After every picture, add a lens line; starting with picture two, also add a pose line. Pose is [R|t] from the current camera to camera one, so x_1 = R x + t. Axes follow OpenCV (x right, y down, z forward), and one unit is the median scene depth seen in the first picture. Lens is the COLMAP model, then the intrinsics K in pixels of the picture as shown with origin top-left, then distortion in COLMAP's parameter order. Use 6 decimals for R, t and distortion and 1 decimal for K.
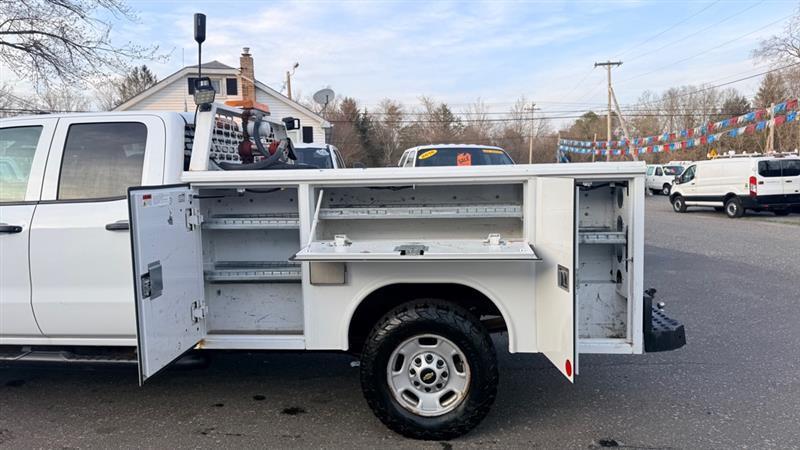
lens RADIAL K [[569.9, 0, 397.4], [0, 569.9, 216.8], [0, 0, 1]] dist [0.037716, -0.051682]
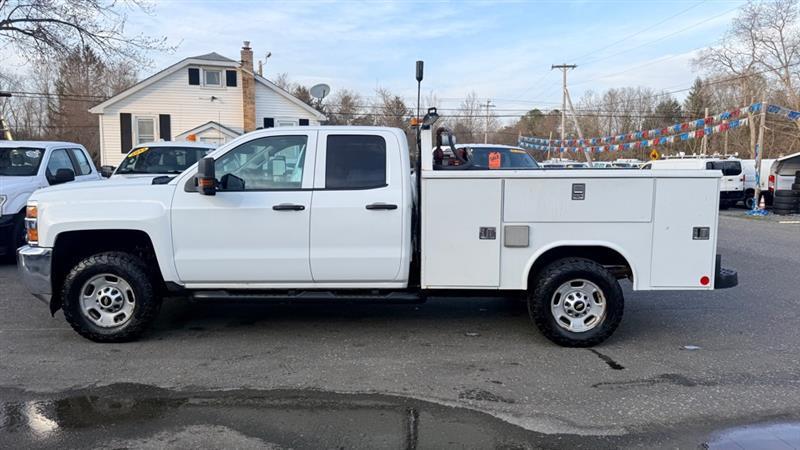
lens RADIAL K [[562.4, 0, 404.3], [0, 562.4, 223.7], [0, 0, 1]] dist [0.046725, -0.071768]
pose [[0.994205, 0.011219, 0.106912, -0.186146], [-0.014414, 0.999471, 0.029154, 0.005685], [-0.106528, -0.030526, 0.993841, -0.148116]]
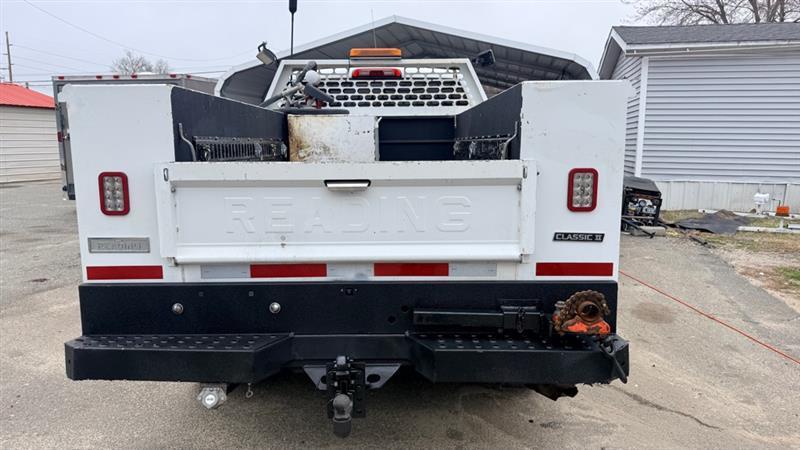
lens RADIAL K [[557.3, 0, 401.8], [0, 557.3, 224.6], [0, 0, 1]] dist [0.113156, -0.168189]
pose [[0.110547, 0.162600, -0.980480, 0.341896], [-0.071839, 0.985253, 0.155292, -0.019496], [0.991271, 0.053269, 0.120598, 0.390243]]
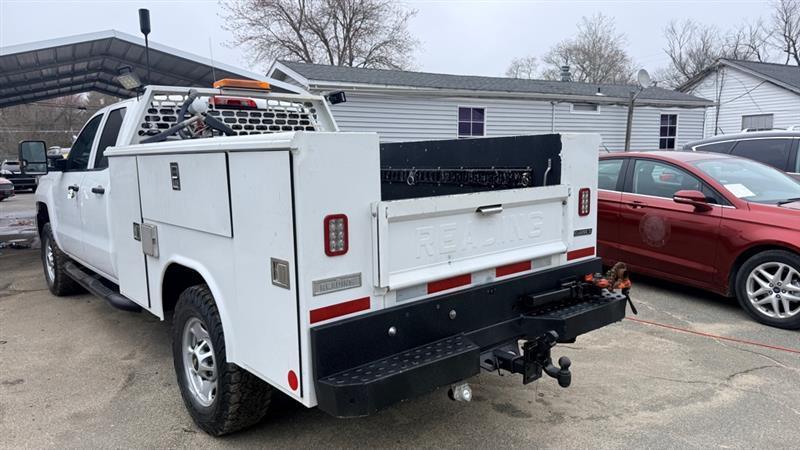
lens RADIAL K [[557.3, 0, 401.8], [0, 557.3, 224.6], [0, 0, 1]] dist [0.113156, -0.168189]
pose [[0.732839, 0.086941, -0.674824, 0.287990], [-0.044247, 0.995793, 0.080242, -0.013087], [0.678962, -0.028946, 0.733603, 0.174914]]
